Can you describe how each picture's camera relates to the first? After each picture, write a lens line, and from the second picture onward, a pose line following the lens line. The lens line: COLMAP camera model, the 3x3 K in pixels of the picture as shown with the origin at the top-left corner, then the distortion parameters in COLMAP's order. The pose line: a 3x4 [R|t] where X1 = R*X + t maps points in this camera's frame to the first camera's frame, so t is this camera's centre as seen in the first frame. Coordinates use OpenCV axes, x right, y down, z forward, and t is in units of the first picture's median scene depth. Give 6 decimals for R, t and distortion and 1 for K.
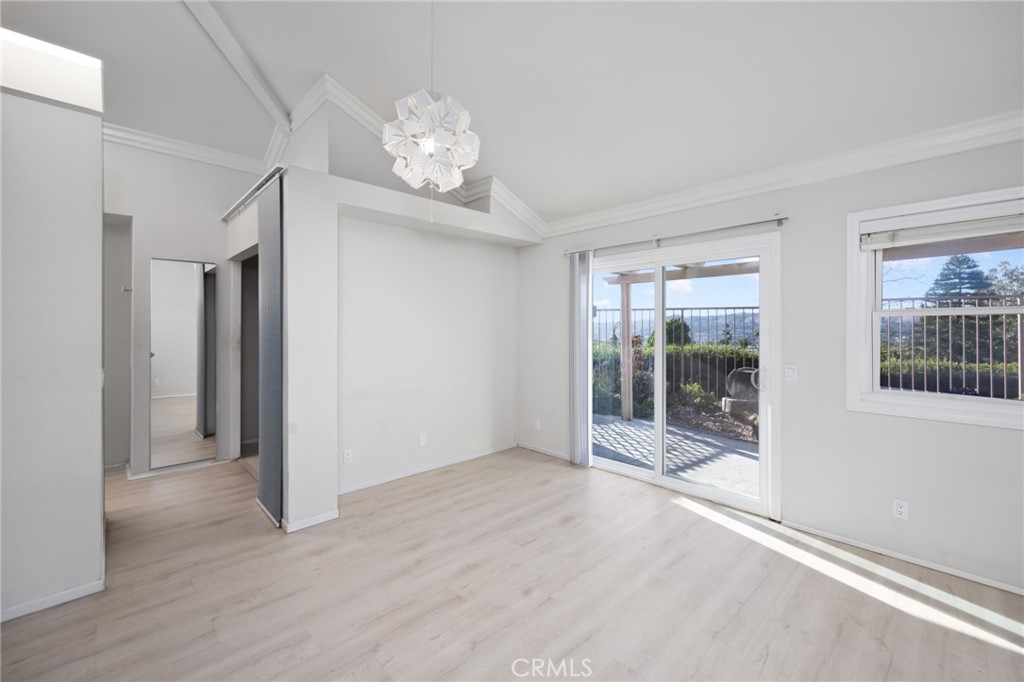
lens RADIAL K [[411.1, 0, 515.3], [0, 411.1, 328.3], [0, 0, 1]] dist [0.000422, 0.000205]
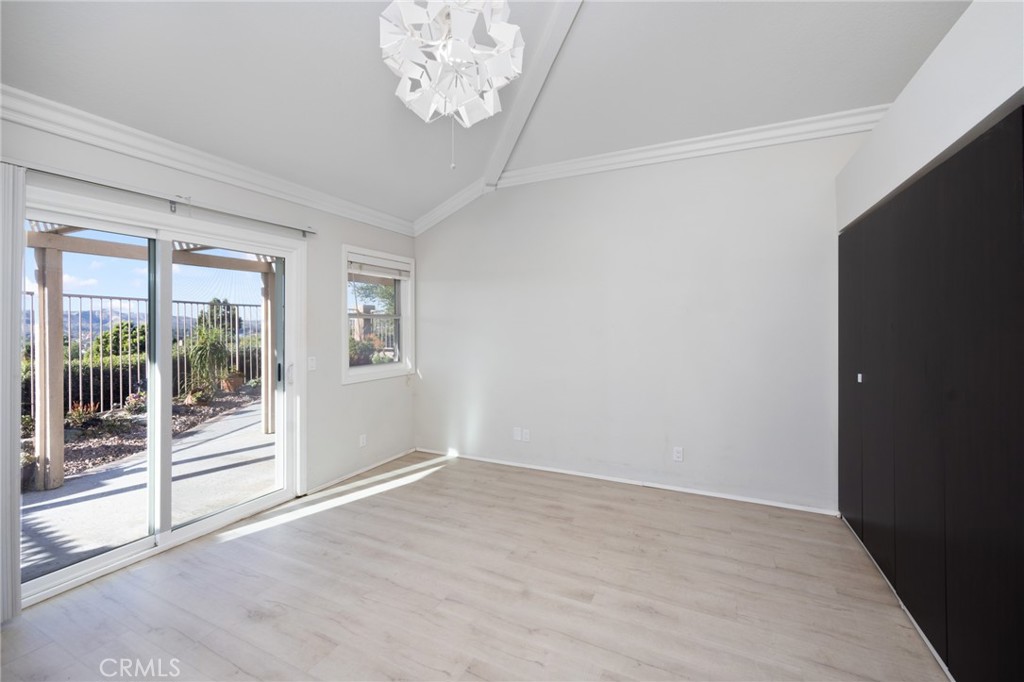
lens RADIAL K [[411.1, 0, 515.3], [0, 411.1, 328.3], [0, 0, 1]] dist [0.000422, 0.000205]
pose [[-0.336963, -0.005352, 0.941503, -0.669444], [0.001066, 0.999981, 0.006066, -0.000448], [-0.941517, 0.003048, -0.336951, 0.876685]]
